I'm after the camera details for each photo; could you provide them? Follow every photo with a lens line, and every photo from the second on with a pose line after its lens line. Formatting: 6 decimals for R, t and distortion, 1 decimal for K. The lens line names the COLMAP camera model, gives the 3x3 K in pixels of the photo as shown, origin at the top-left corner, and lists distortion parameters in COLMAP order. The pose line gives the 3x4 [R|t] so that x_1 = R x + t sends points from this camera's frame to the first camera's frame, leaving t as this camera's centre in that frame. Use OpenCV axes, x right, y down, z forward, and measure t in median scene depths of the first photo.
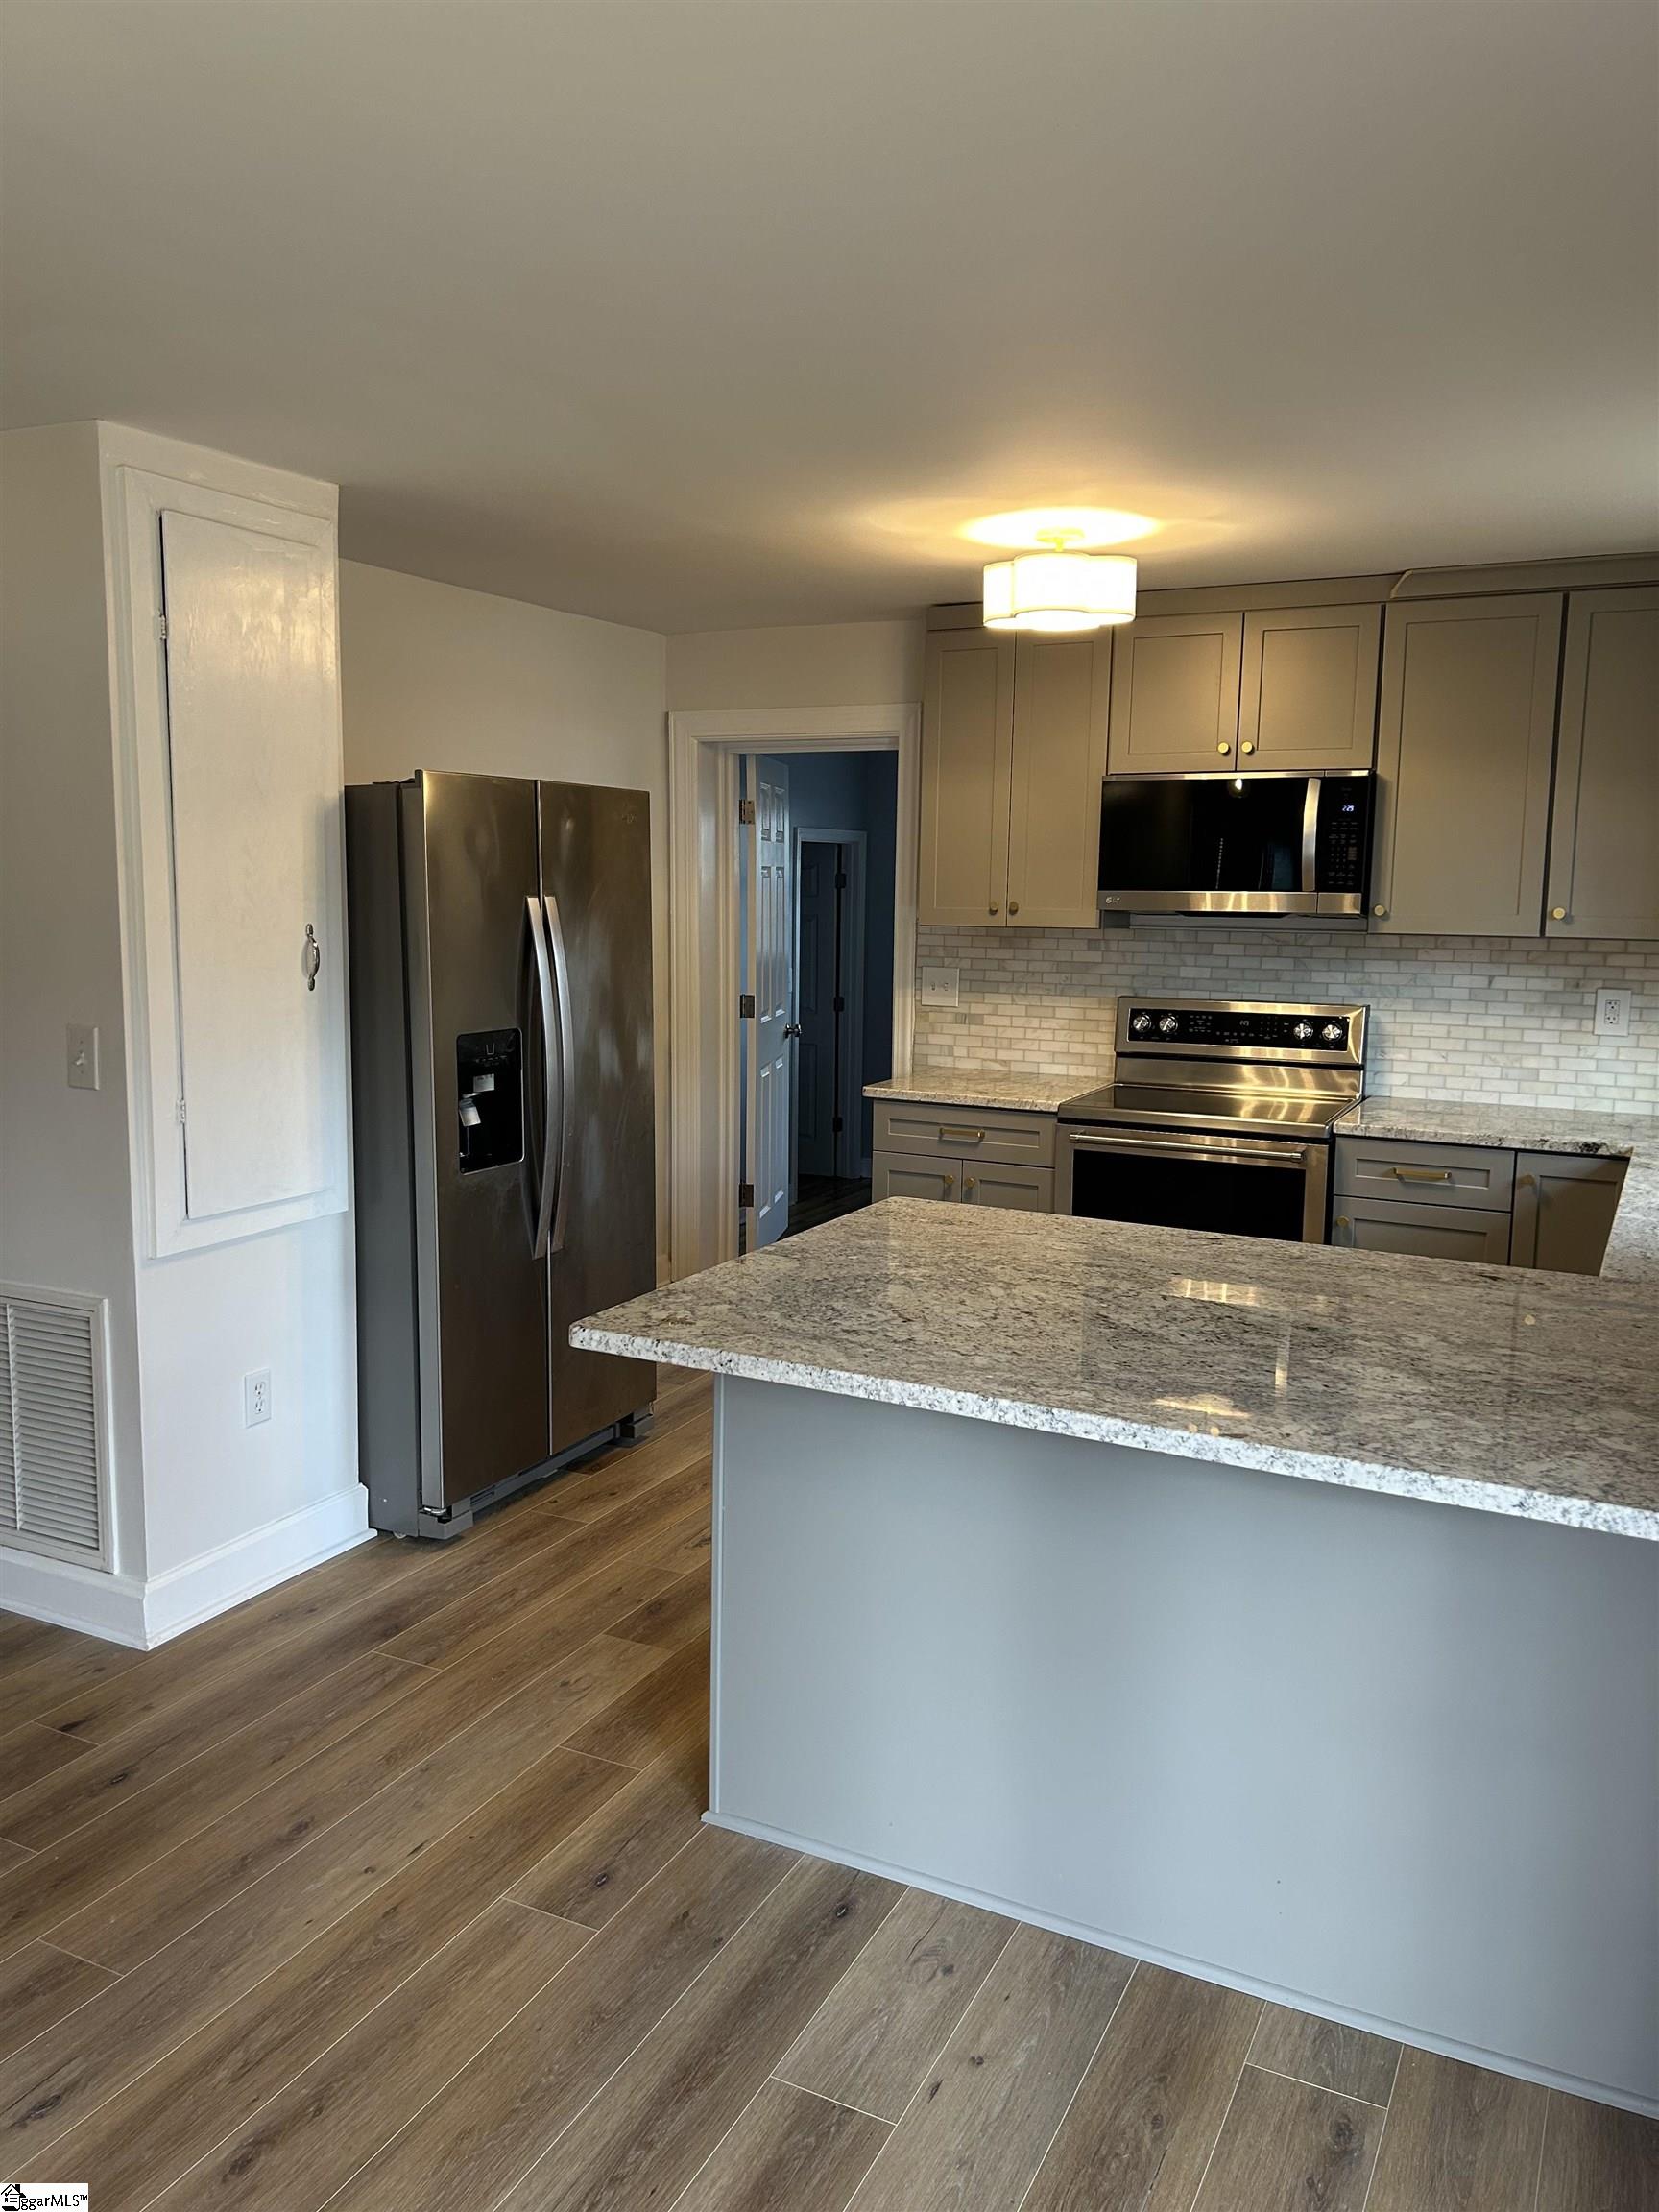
lens RADIAL K [[1641.9, 0, 818.7], [0, 1641.9, 1091.6], [0, 0, 1]] dist [0.059065, -0.068788]
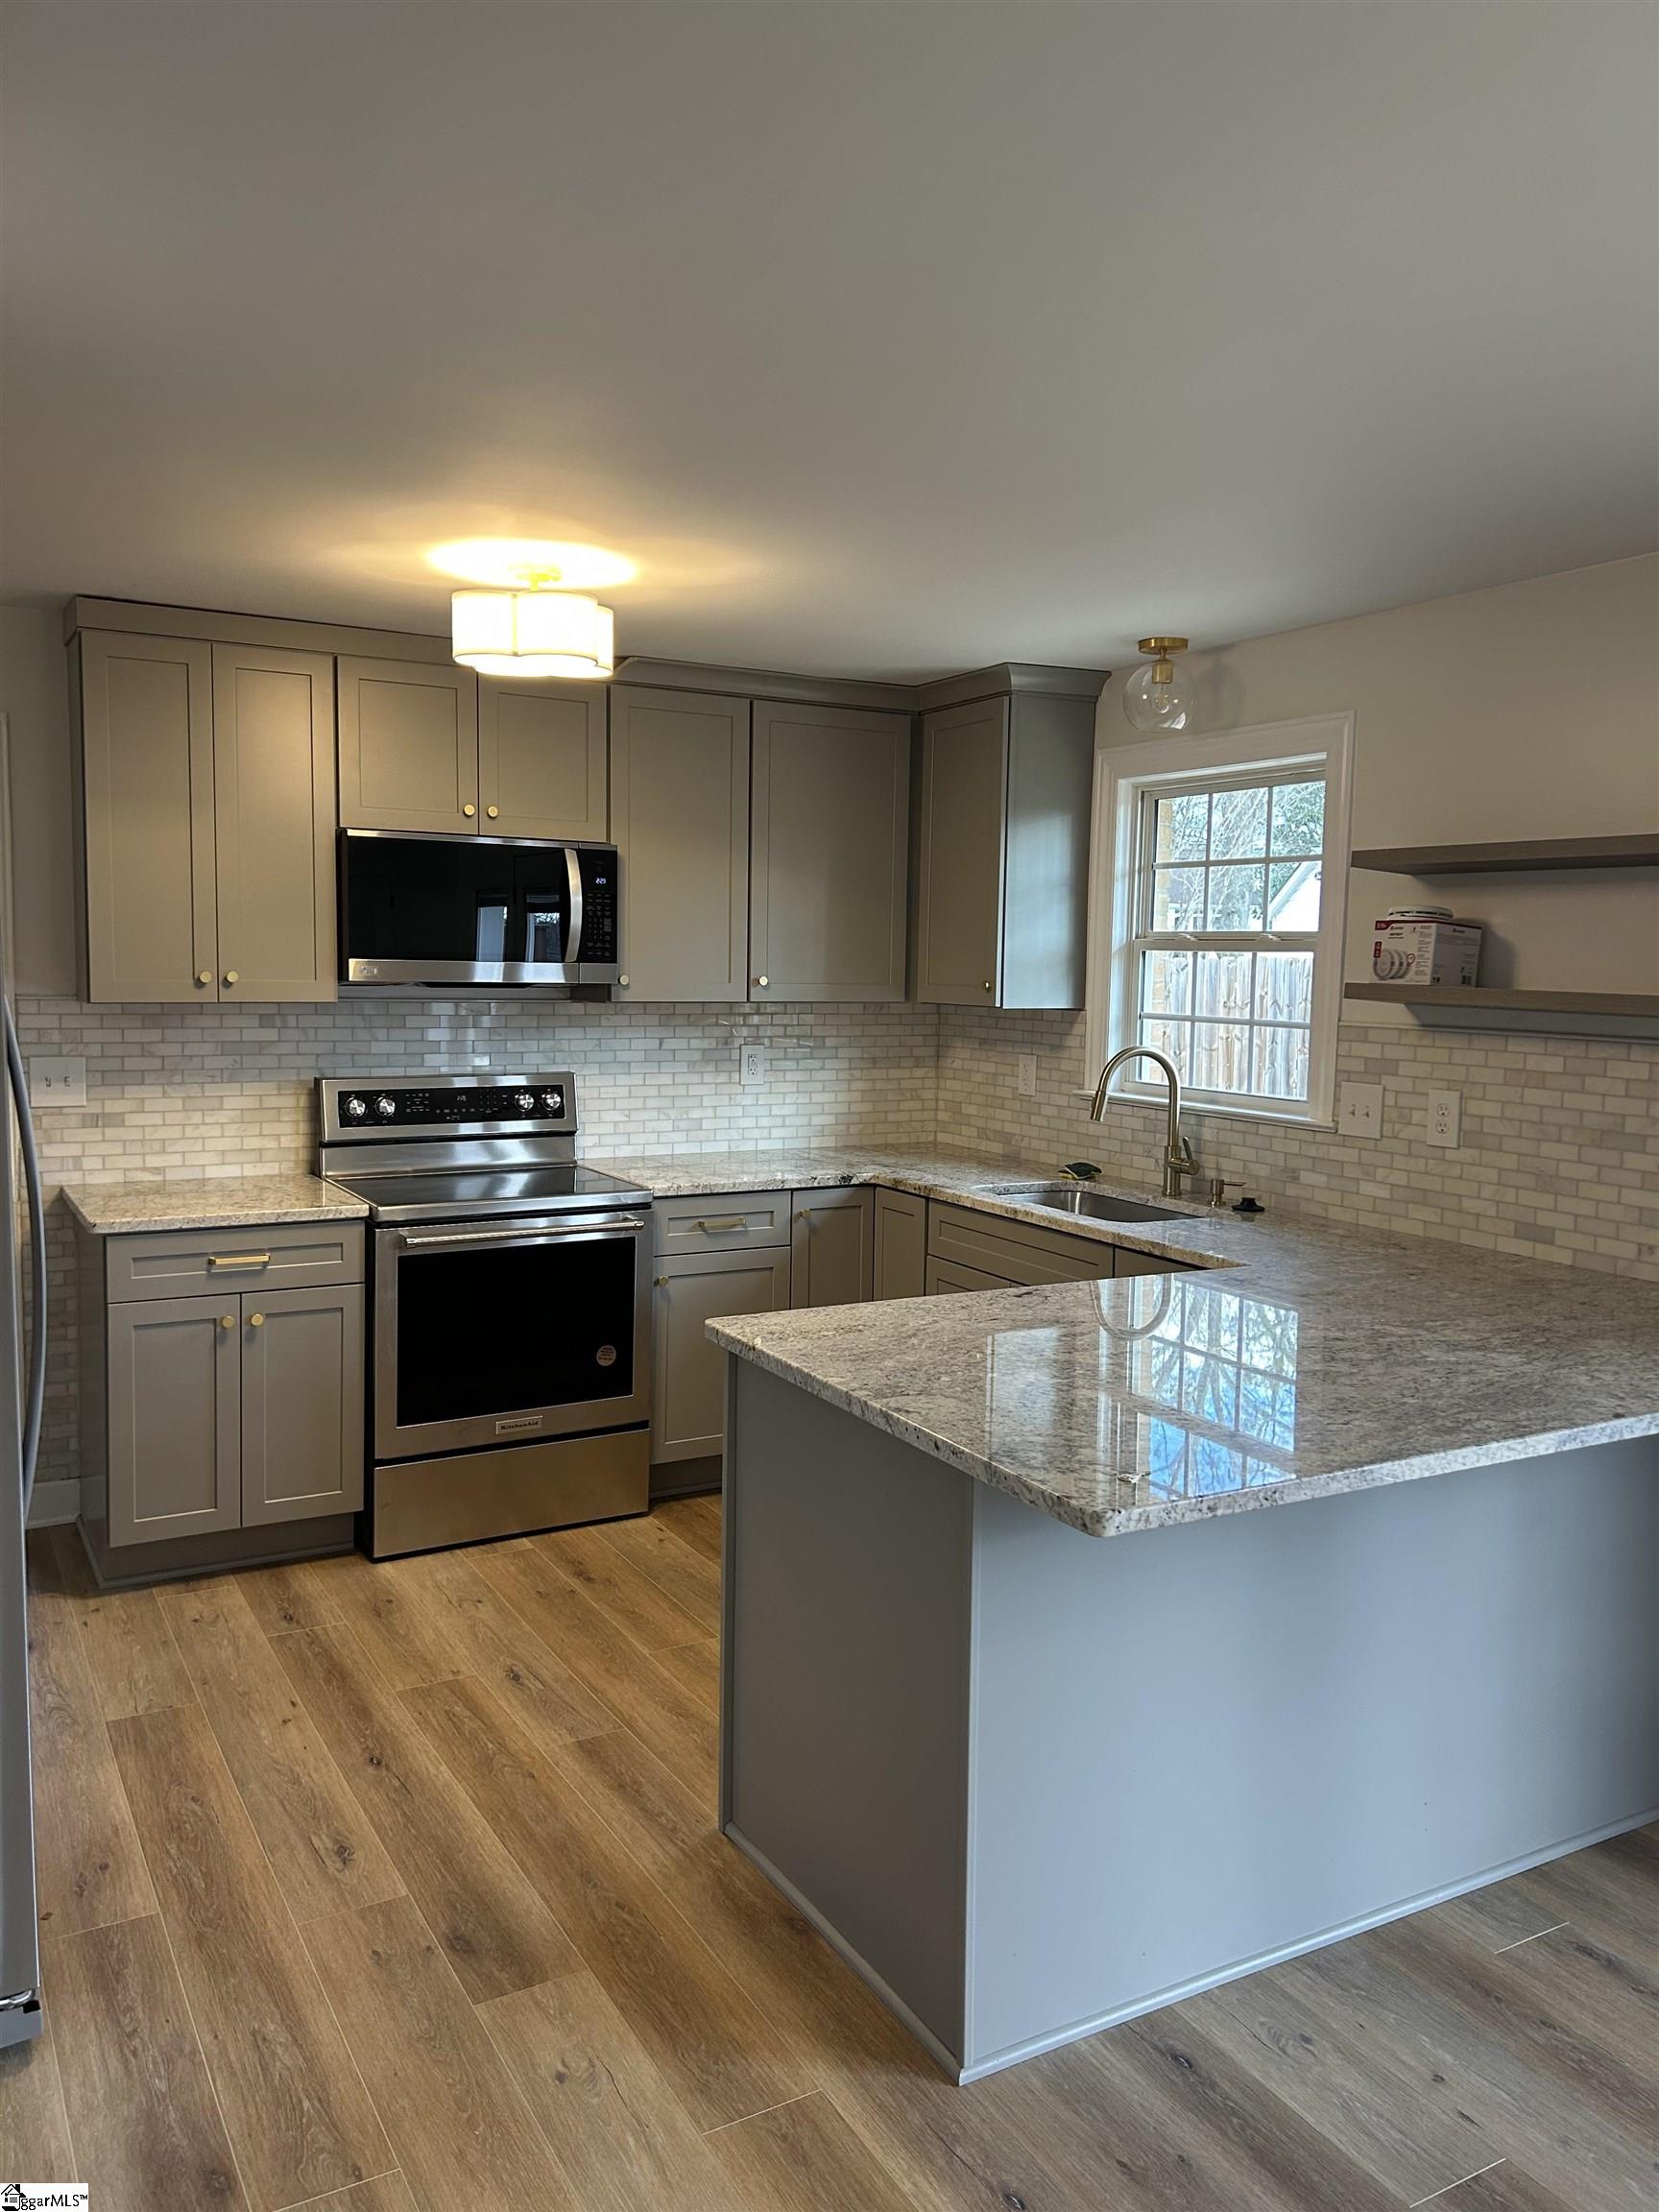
lens RADIAL K [[1641.9, 0, 818.7], [0, 1641.9, 1091.6], [0, 0, 1]] dist [0.059065, -0.068788]
pose [[0.536385, -0.072411, 0.840862, -0.445237], [0.097459, 0.994962, 0.023512, -0.049439], [-0.838328, 0.069338, 0.540739, 0.327148]]
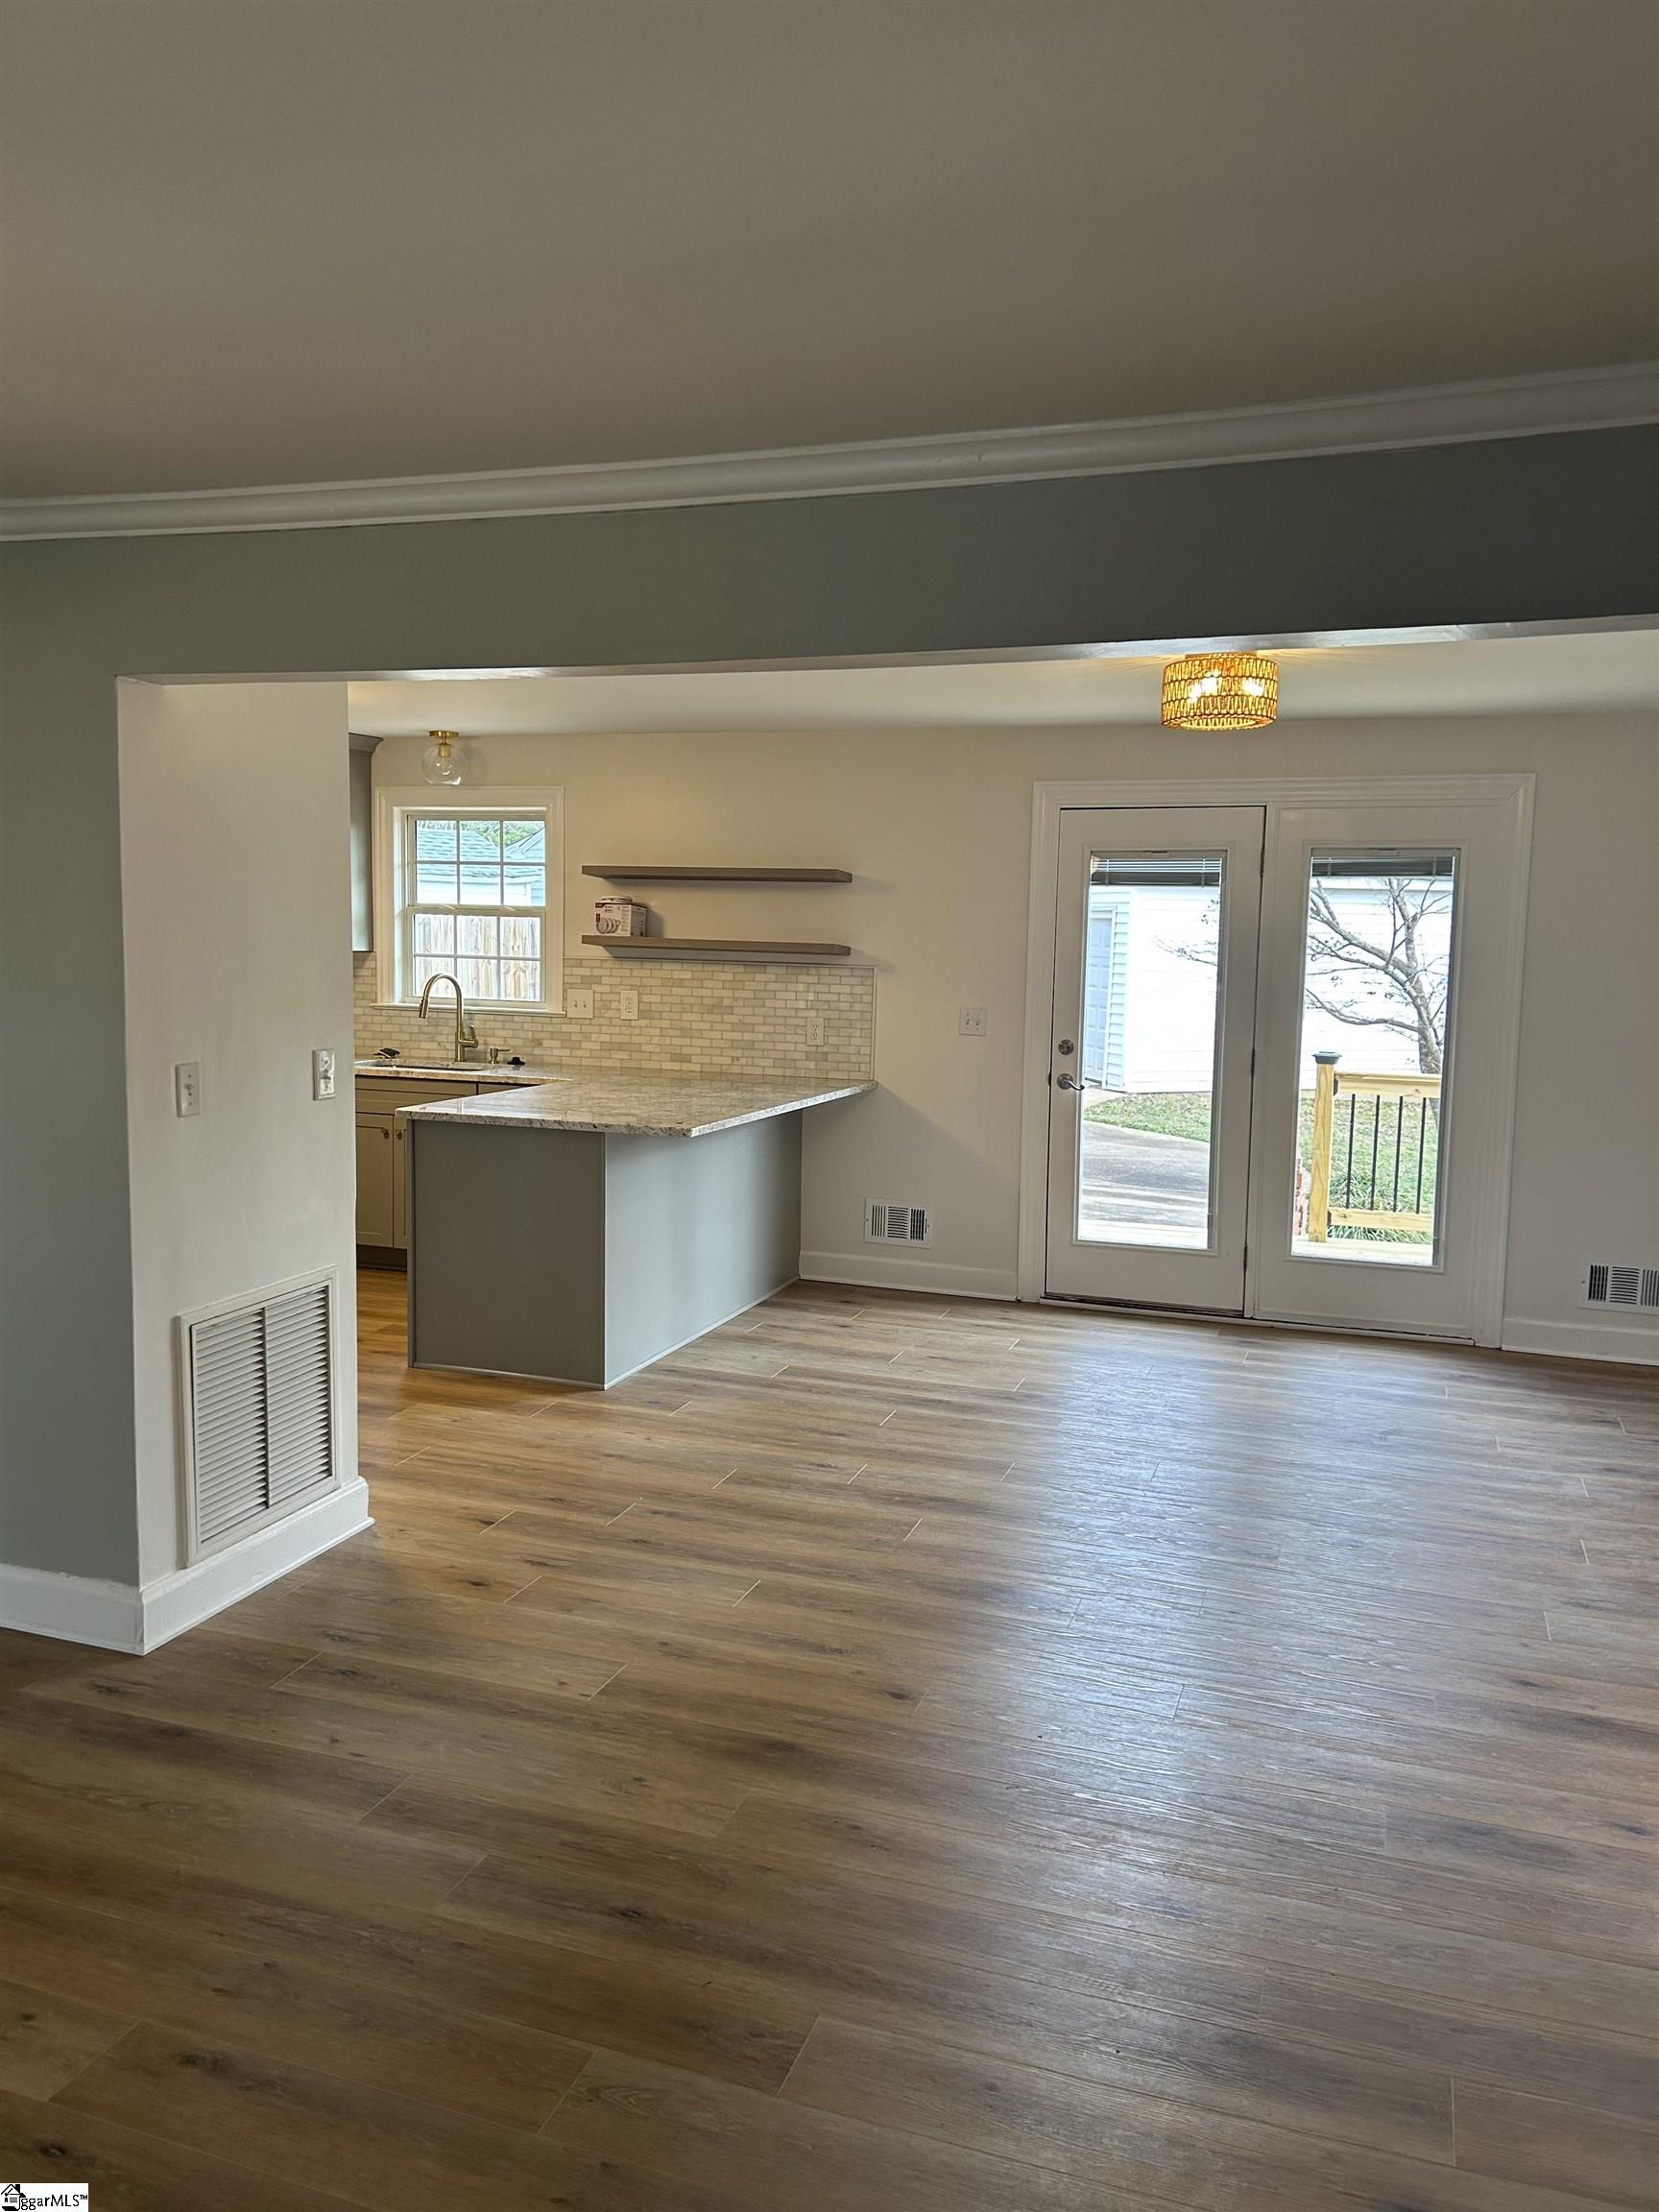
lens RADIAL K [[1641.9, 0, 818.7], [0, 1641.9, 1091.6], [0, 0, 1]] dist [0.059065, -0.068788]
pose [[-0.150360, -0.114436, 0.981986, -1.181616], [0.103470, 0.986002, 0.130747, -0.092616], [-0.983202, 0.121265, -0.136415, 0.557065]]
